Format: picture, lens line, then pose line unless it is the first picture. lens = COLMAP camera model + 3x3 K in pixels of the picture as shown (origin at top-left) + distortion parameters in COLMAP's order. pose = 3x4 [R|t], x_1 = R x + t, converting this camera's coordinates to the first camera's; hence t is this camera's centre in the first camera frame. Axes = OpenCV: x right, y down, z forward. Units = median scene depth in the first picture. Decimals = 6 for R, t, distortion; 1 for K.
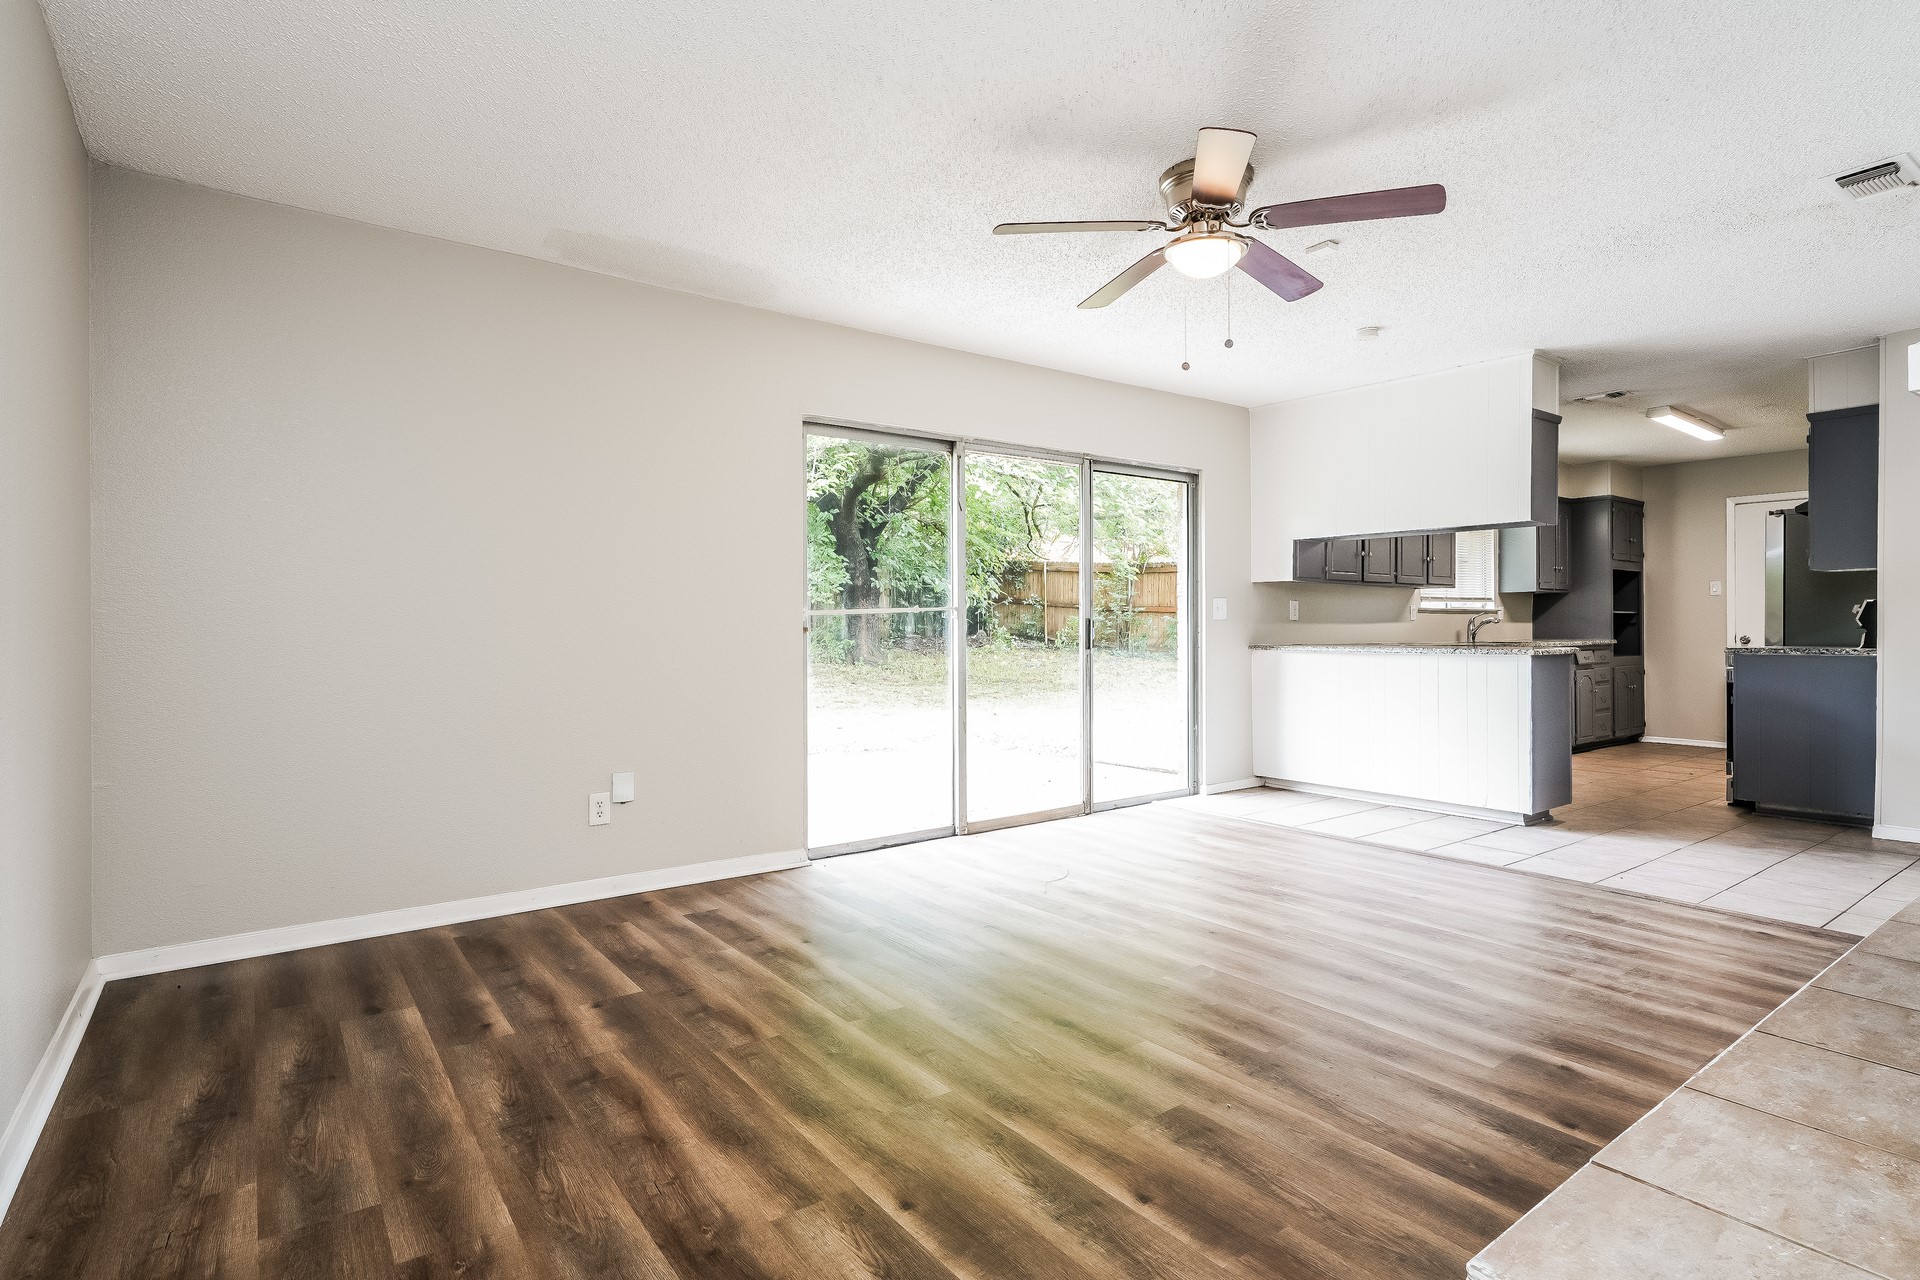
lens RADIAL K [[959.7, 0, 961.8], [0, 959.7, 634.6], [0, 0, 1]] dist [-0.000812, -0.000386]
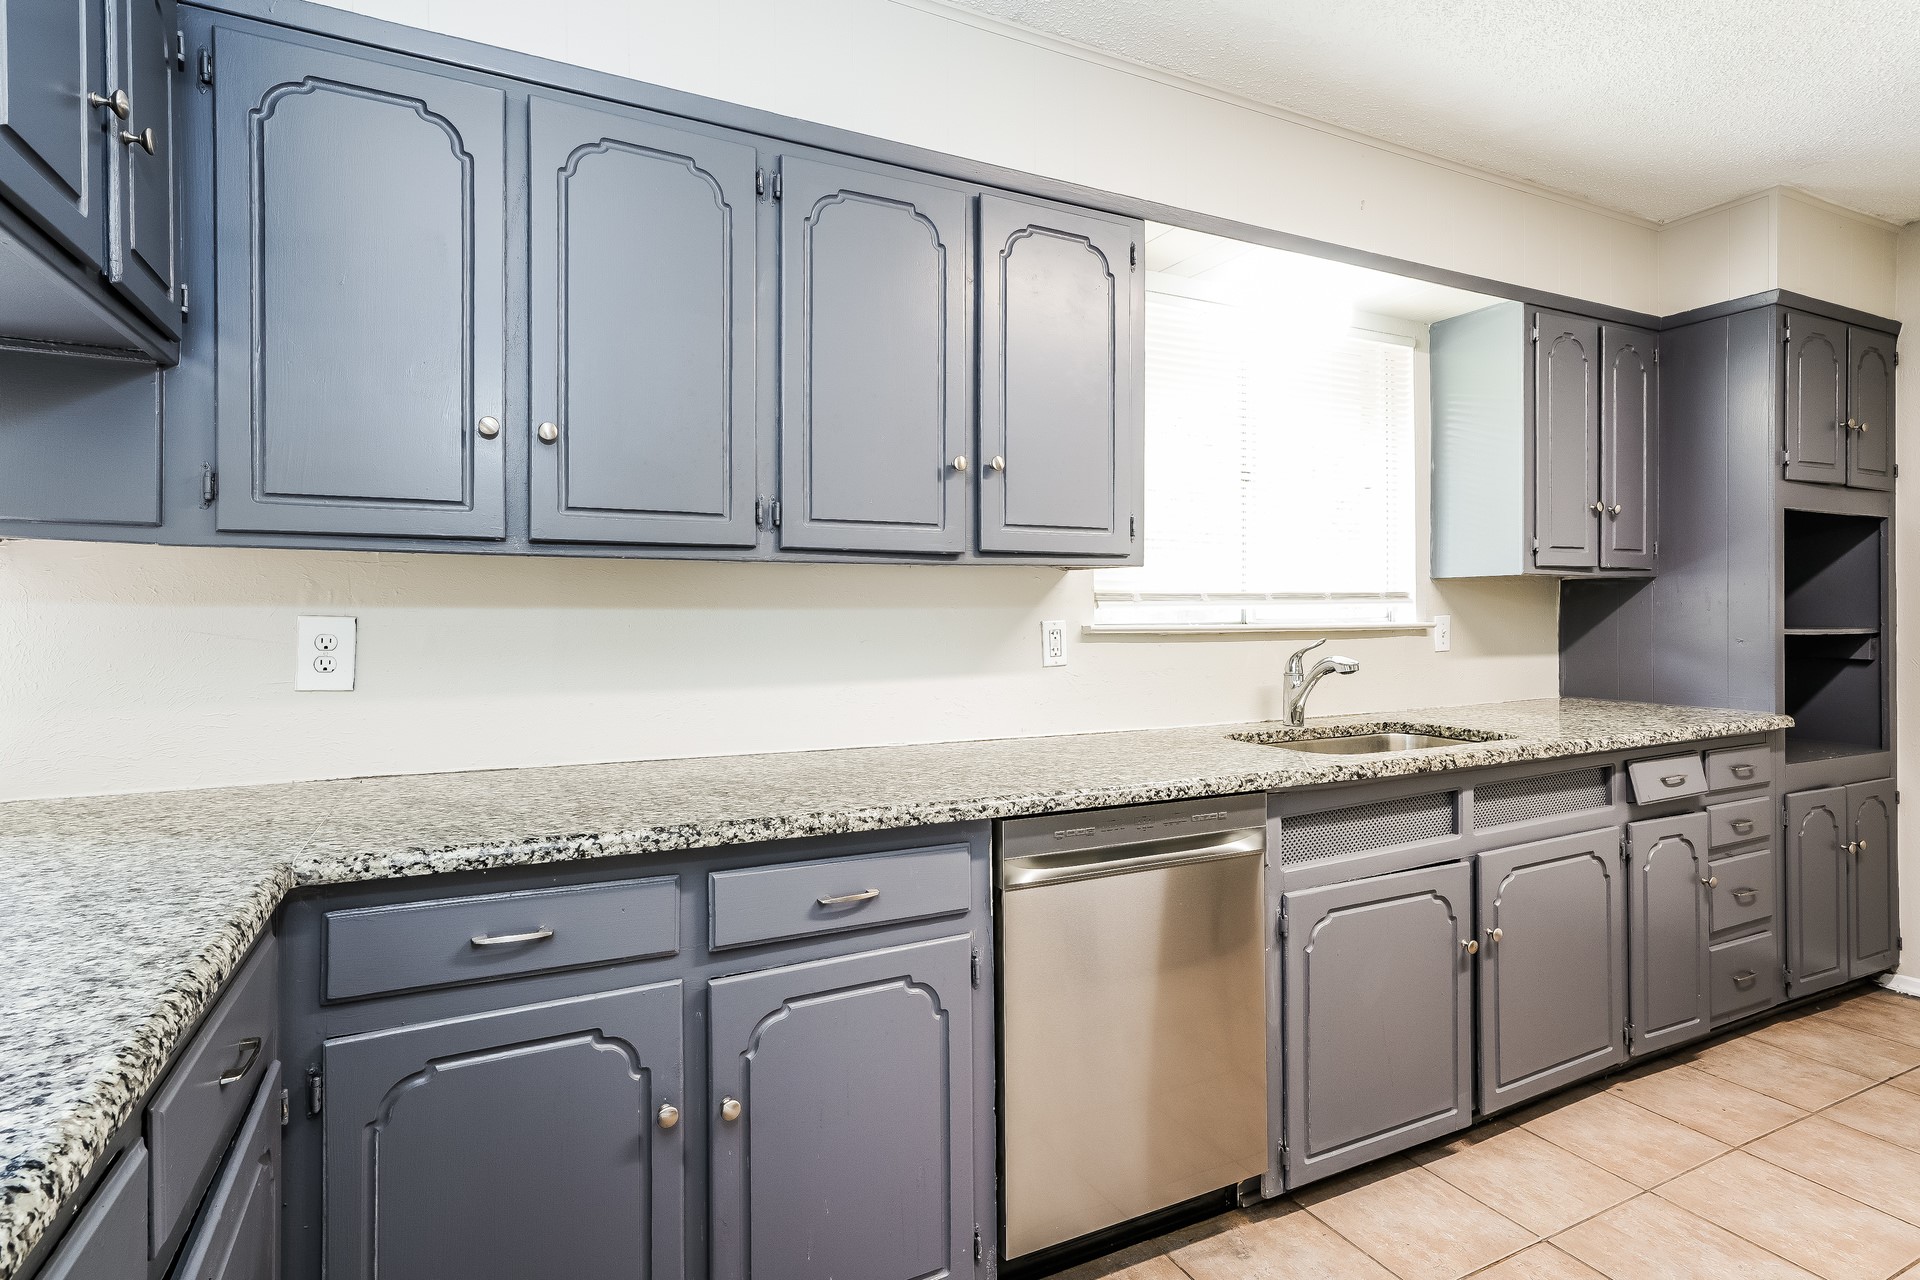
lens RADIAL K [[959.7, 0, 961.8], [0, 959.7, 634.6], [0, 0, 1]] dist [-0.000812, -0.000386]
pose [[0.983543, -0.002598, -0.180653, 0.452097], [0.003189, 0.999990, 0.002979, -0.023919], [0.180644, -0.003506, 0.983542, 0.611767]]
